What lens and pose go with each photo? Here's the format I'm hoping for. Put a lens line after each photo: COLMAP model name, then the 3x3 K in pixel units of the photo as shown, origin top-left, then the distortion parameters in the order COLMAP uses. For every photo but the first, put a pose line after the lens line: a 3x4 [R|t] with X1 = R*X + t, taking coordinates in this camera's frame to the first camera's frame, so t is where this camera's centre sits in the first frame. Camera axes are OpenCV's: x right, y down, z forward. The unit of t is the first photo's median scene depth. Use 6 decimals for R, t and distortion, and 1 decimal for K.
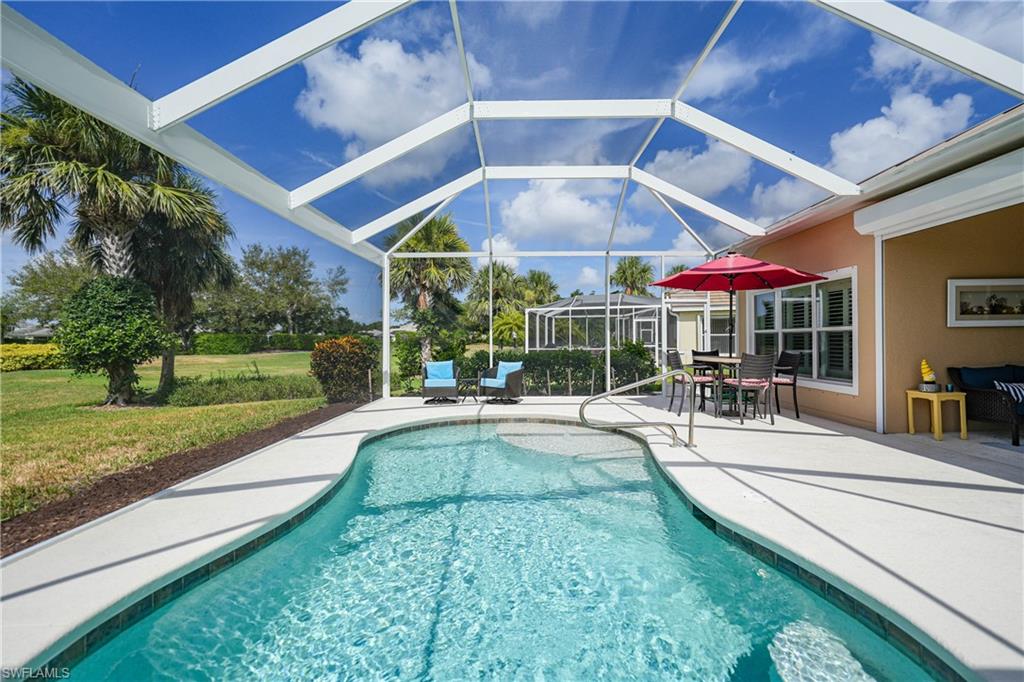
lens RADIAL K [[454.8, 0, 508.5], [0, 454.8, 336.0], [0, 0, 1]] dist [-0.009787, 0.000361]
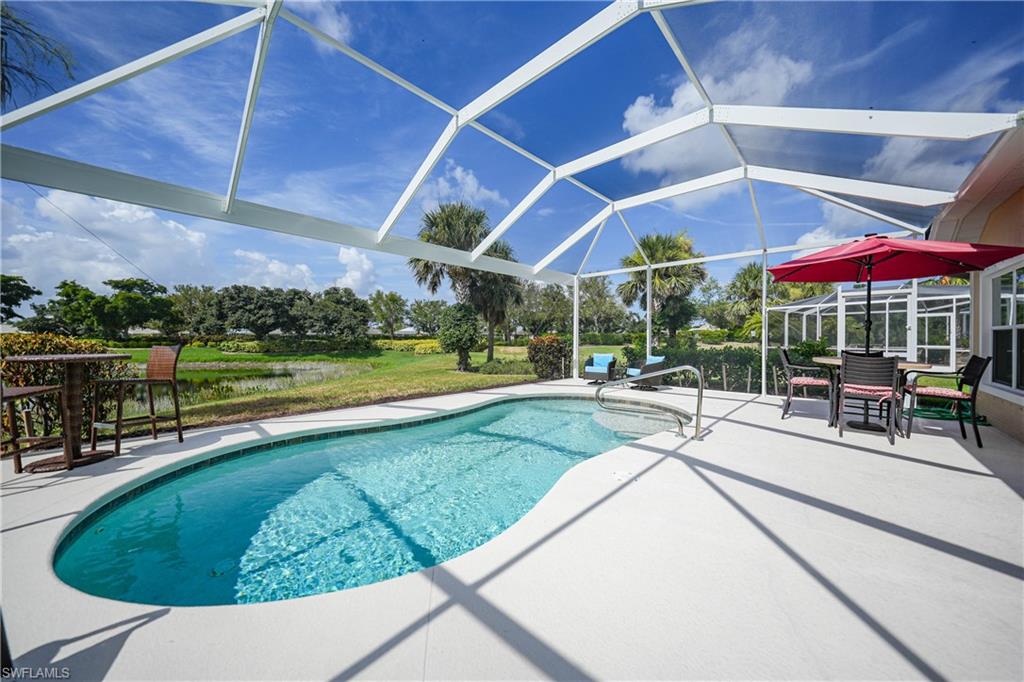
lens RADIAL K [[358.3, 0, 510.5], [0, 358.3, 340.6], [0, 0, 1]] dist [-0.025081, 0.006201]
pose [[0.723489, 0.011010, -0.690248, 0.356152], [0.001701, 0.999841, 0.017731, -0.001223], [0.690334, -0.014002, 0.723355, 0.057446]]
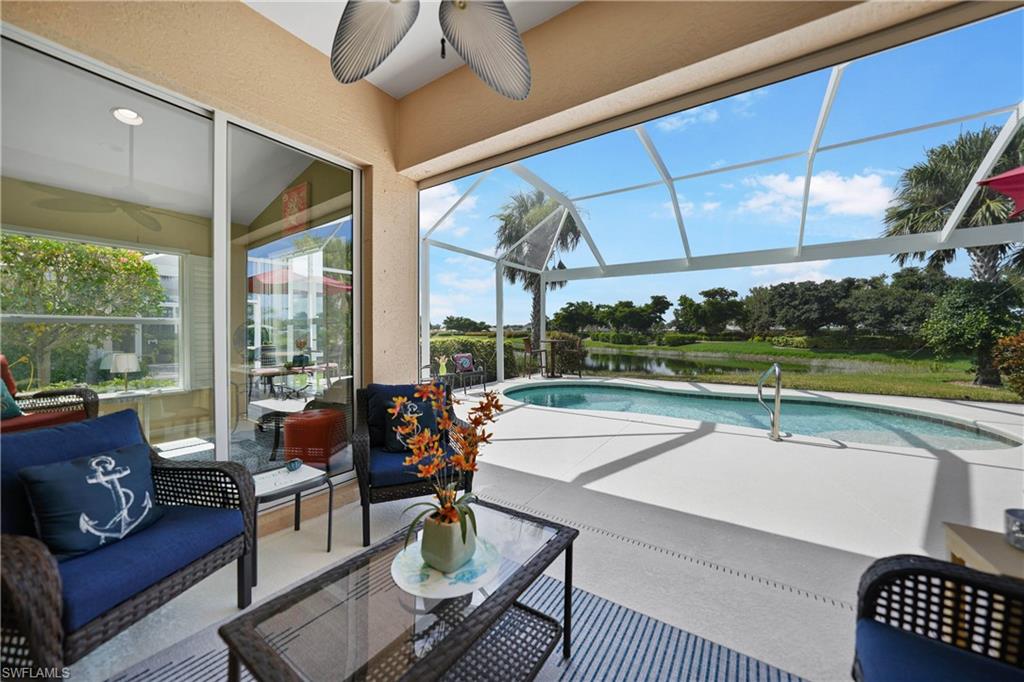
lens RADIAL K [[358.3, 0, 512.5], [0, 358.3, 333.5], [0, 0, 1]] dist [-0.025081, 0.006201]
pose [[-0.557034, 0.006529, -0.830464, 0.715110], [0.010682, 0.999943, 0.000696, -0.000147], [0.830421, -0.008484, -0.557072, 0.510253]]
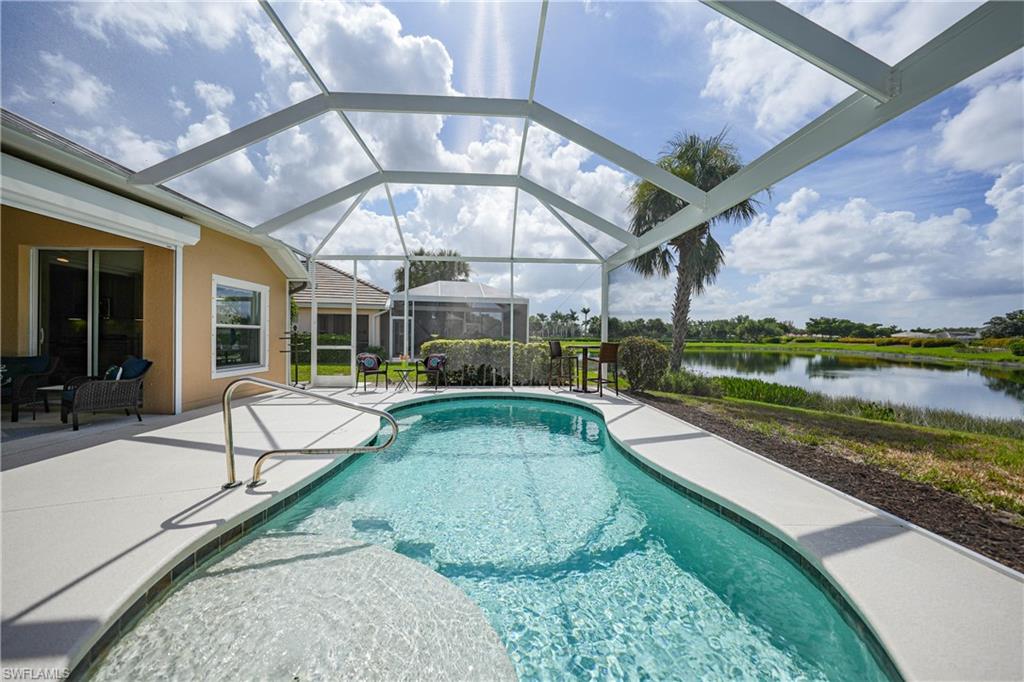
lens RADIAL K [[358.3, 0, 512.3], [0, 358.3, 336.0], [0, 0, 1]] dist [-0.025081, 0.006201]
pose [[-0.997187, -0.004368, -0.074828, -0.021069], [-0.003661, 0.999947, -0.009580, 0.013894], [0.074866, -0.009279, -0.997150, 0.808225]]
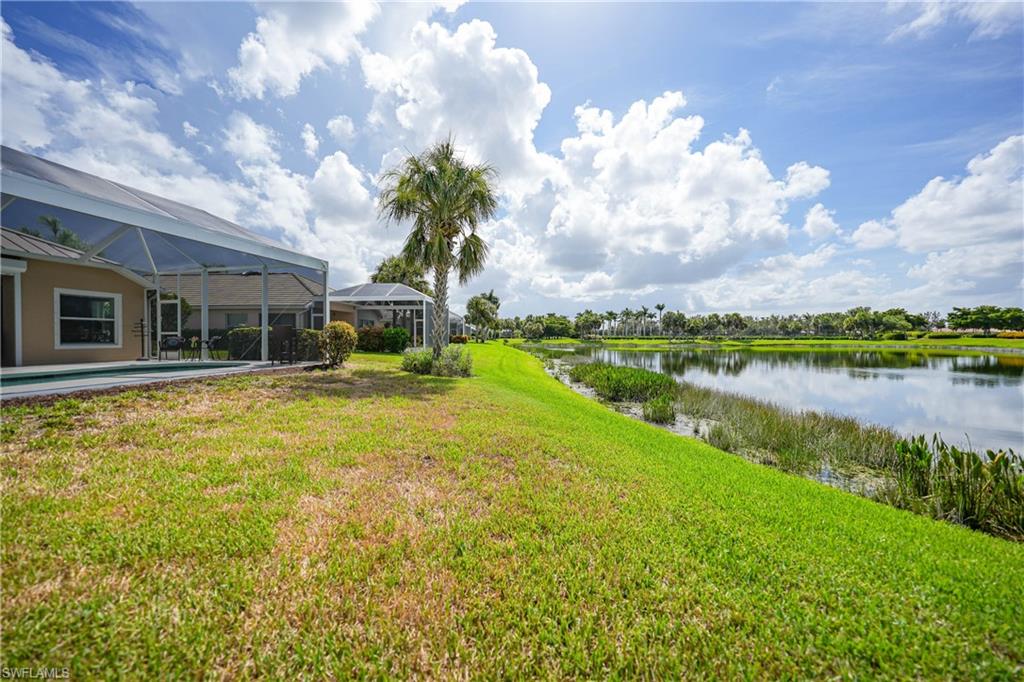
lens RADIAL K [[358.3, 0, 506.8], [0, 358.3, 334.2], [0, 0, 1]] dist [-0.025081, 0.006201]
pose [[-0.981599, 0.005812, 0.190867, -1.206510], [0.003163, 0.999894, -0.014178, 0.064847], [-0.190929, -0.013313, -0.981513, 0.939693]]
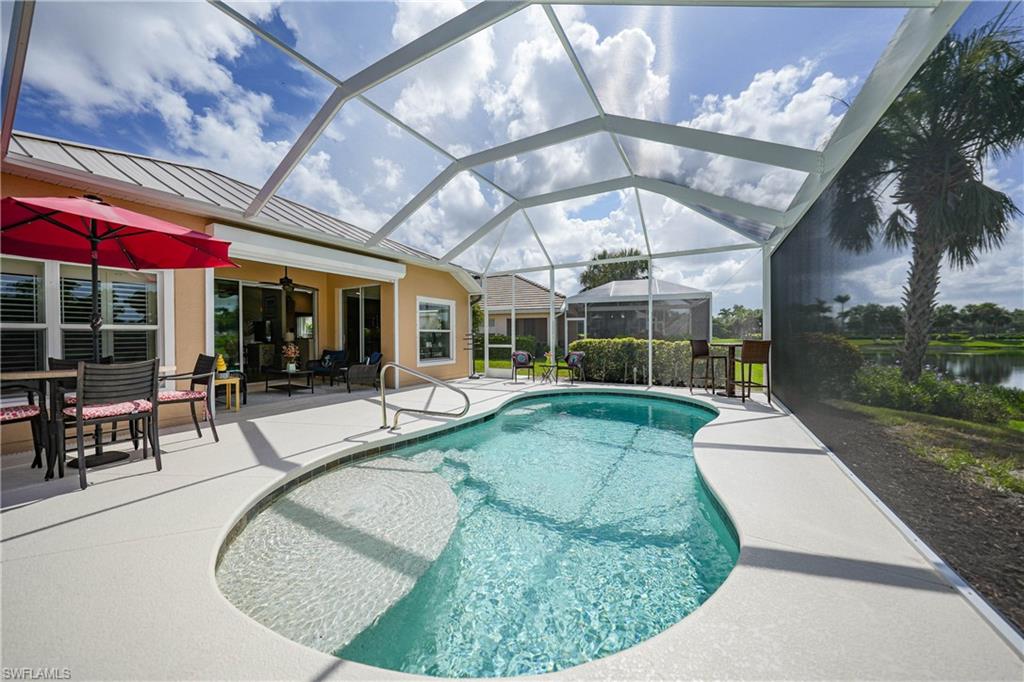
lens RADIAL K [[358.3, 0, 510.2], [0, 358.3, 332.0], [0, 0, 1]] dist [-0.025081, 0.006201]
pose [[-0.878530, 0.016353, 0.477407, -0.215953], [0.006769, 0.999740, -0.021788, 0.016774], [-0.477639, -0.015910, -0.878412, 0.852770]]
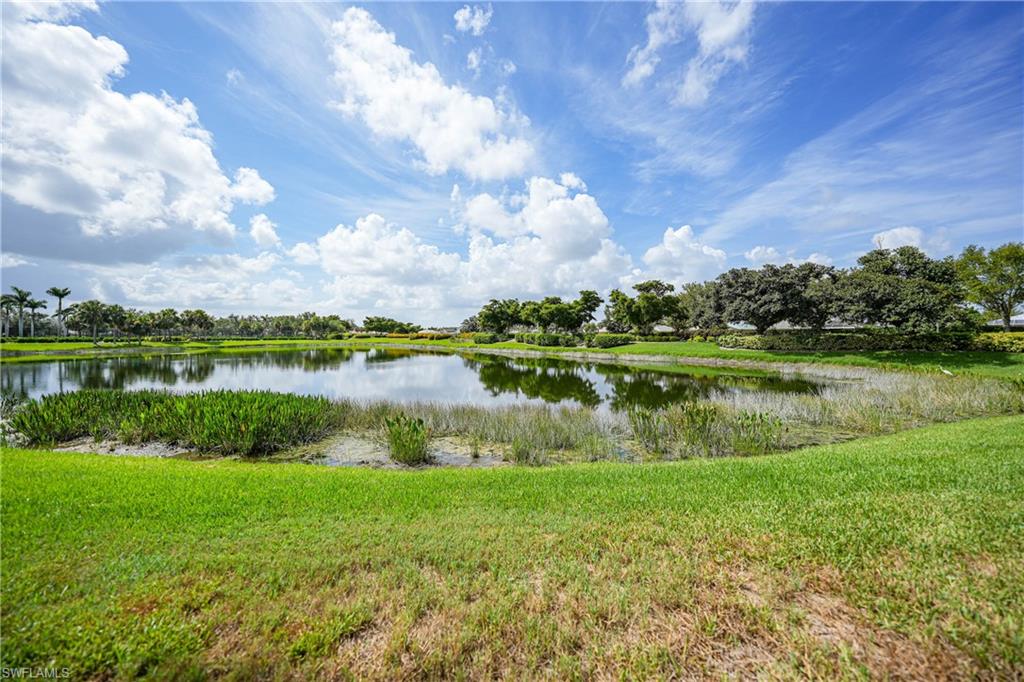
lens RADIAL K [[358.3, 0, 515.3], [0, 358.3, 334.7], [0, 0, 1]] dist [-0.025081, 0.006201]
pose [[-0.396442, 0.003460, -0.918053, -0.733900], [0.012360, 0.999922, -0.001569, 0.050908], [0.917977, -0.011969, -0.396454, 0.238855]]
